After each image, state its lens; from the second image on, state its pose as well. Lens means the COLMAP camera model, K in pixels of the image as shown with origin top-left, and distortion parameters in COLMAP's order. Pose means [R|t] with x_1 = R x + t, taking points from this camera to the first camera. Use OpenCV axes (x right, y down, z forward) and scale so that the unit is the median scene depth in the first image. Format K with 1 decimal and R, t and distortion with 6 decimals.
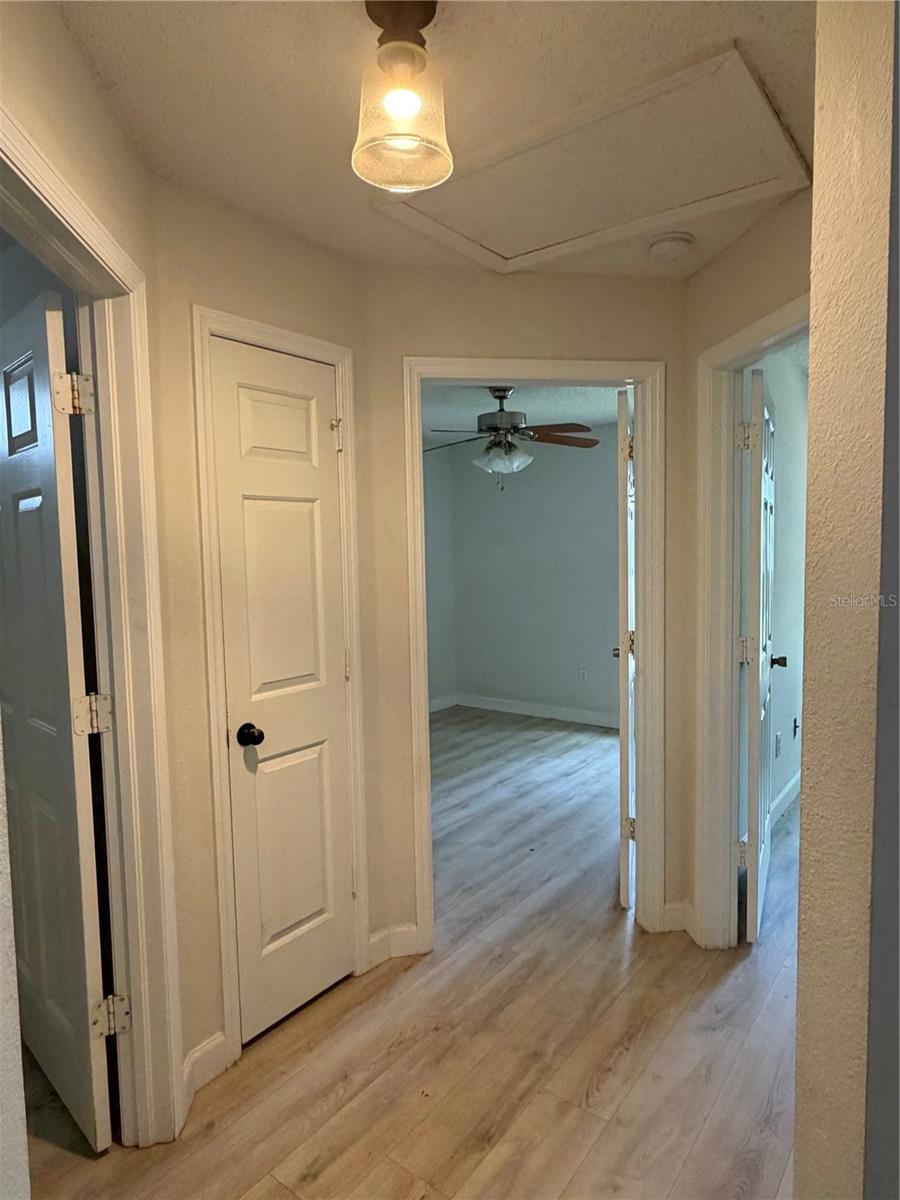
lens RADIAL K [[704.0, 0, 444.6], [0, 704.0, 597.4], [0, 0, 1]] dist [0.001082, -0.002480]
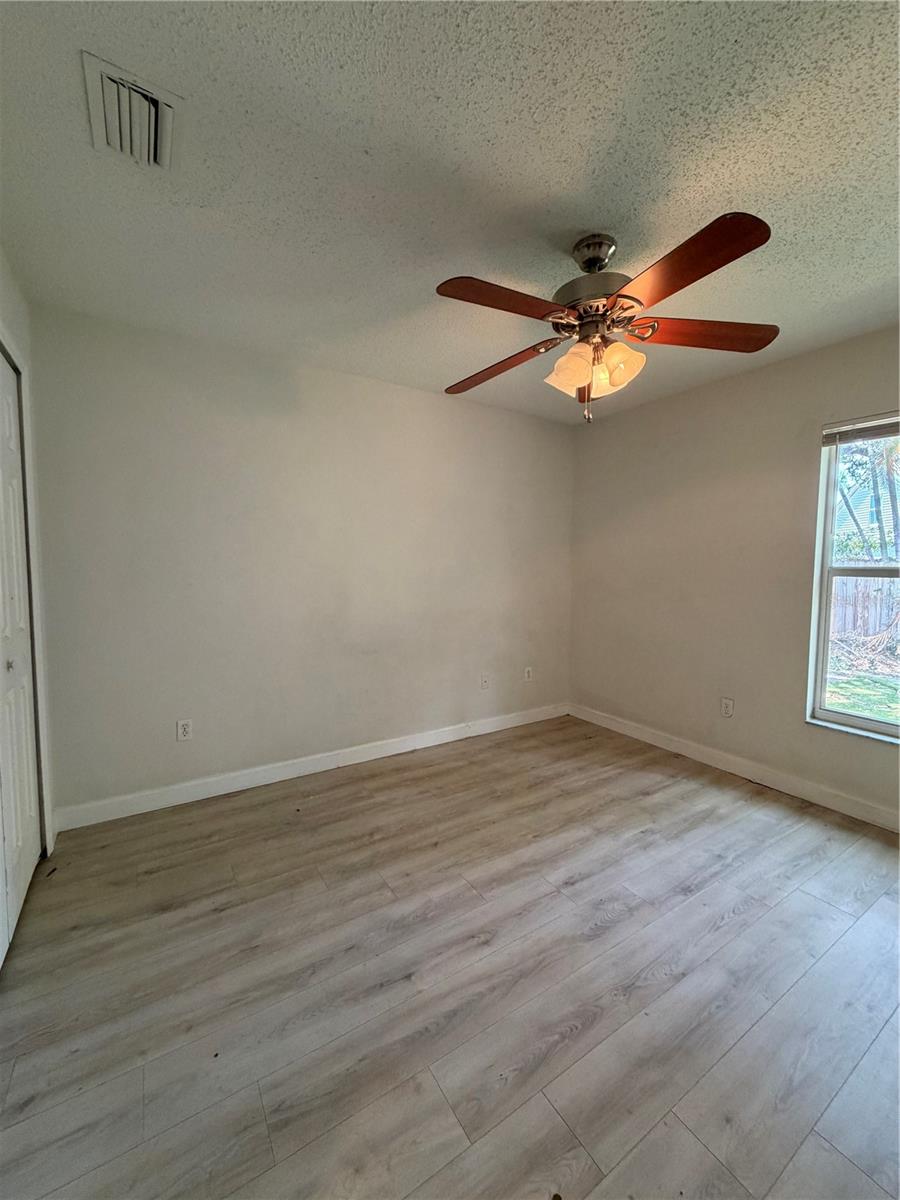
lens RADIAL K [[487.2, 0, 452.5], [0, 487.2, 594.9], [0, 0, 1]] dist [-0.000985, 0.001400]
pose [[0.945249, 0.048466, -0.322731, 0.098648], [-0.049338, 0.998767, 0.005484, 0.002928], [0.322599, 0.010739, 0.946475, 0.492103]]
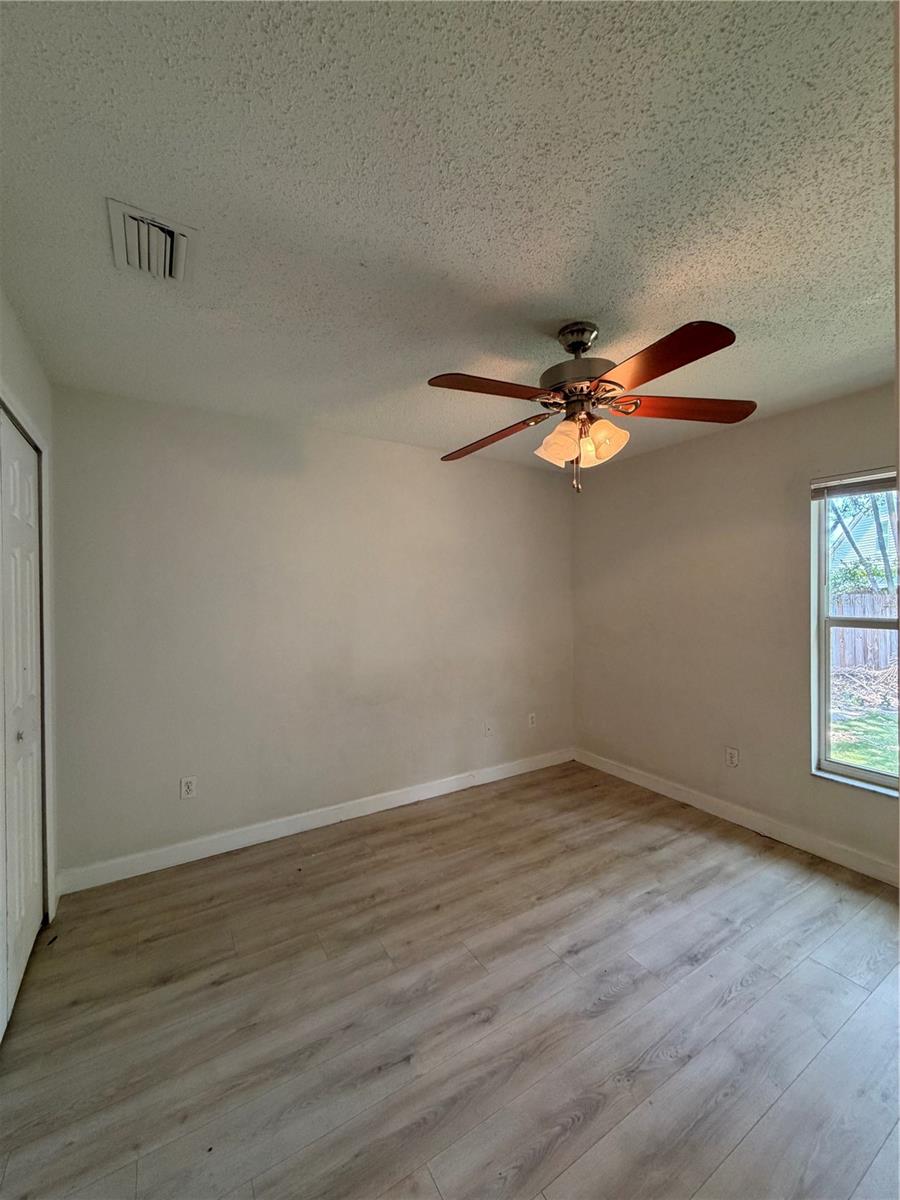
lens RADIAL K [[487.2, 0, 451.6], [0, 487.2, 595.6], [0, 0, 1]] dist [-0.000985, 0.001400]
pose [[0.940362, 0.015357, -0.339830, 0.108897], [-0.036224, 0.997821, -0.055146, -0.024477], [0.338242, 0.064168, 0.938869, 0.483923]]
